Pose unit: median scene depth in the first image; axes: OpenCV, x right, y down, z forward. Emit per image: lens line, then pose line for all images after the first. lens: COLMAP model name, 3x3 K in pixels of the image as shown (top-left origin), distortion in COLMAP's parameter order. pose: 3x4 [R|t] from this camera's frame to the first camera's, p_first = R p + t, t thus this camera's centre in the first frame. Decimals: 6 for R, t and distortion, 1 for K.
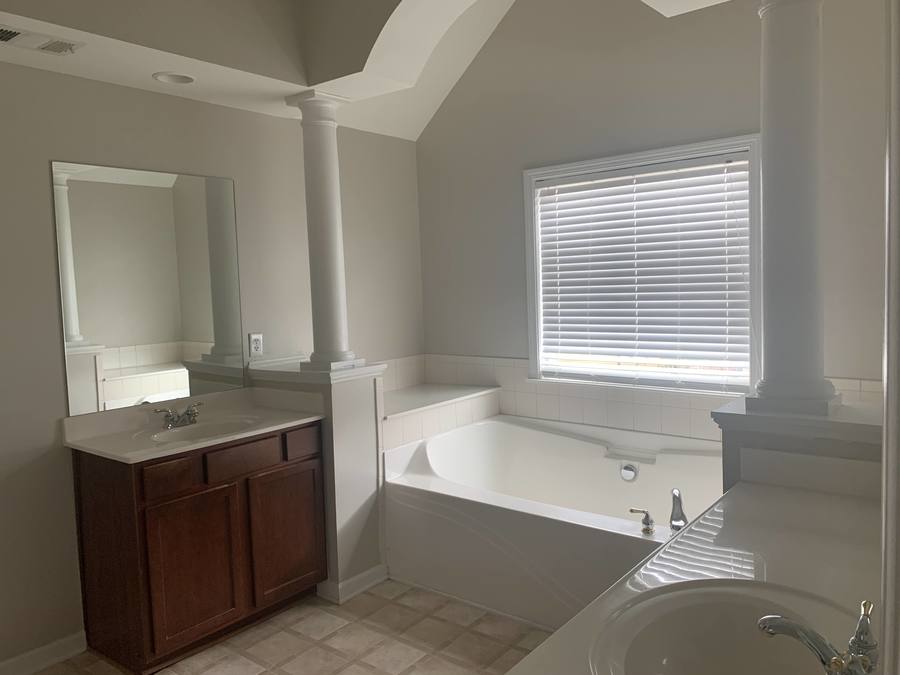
lens RADIAL K [[700.5, 0, 475.5], [0, 700.5, 333.5], [0, 0, 1]] dist [0.061610, 0.000531]
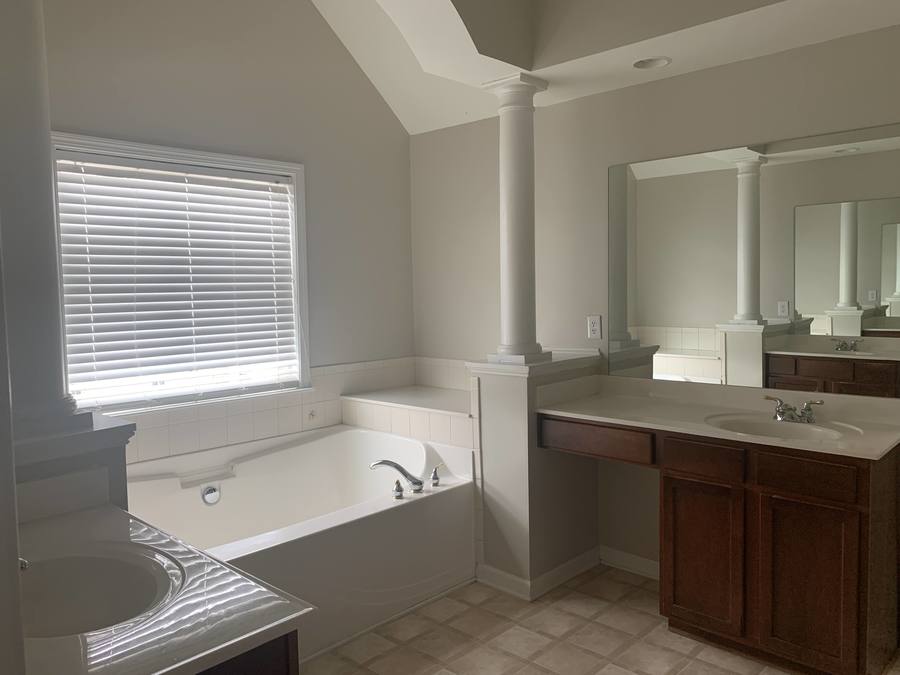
lens RADIAL K [[700.5, 0, 475.5], [0, 700.5, 333.5], [0, 0, 1]] dist [0.061610, 0.000531]
pose [[0.094695, -0.045311, 0.994475, -0.688260], [0.083898, 0.995773, 0.037381, -0.019902], [-0.991965, 0.079895, 0.098096, 0.567871]]
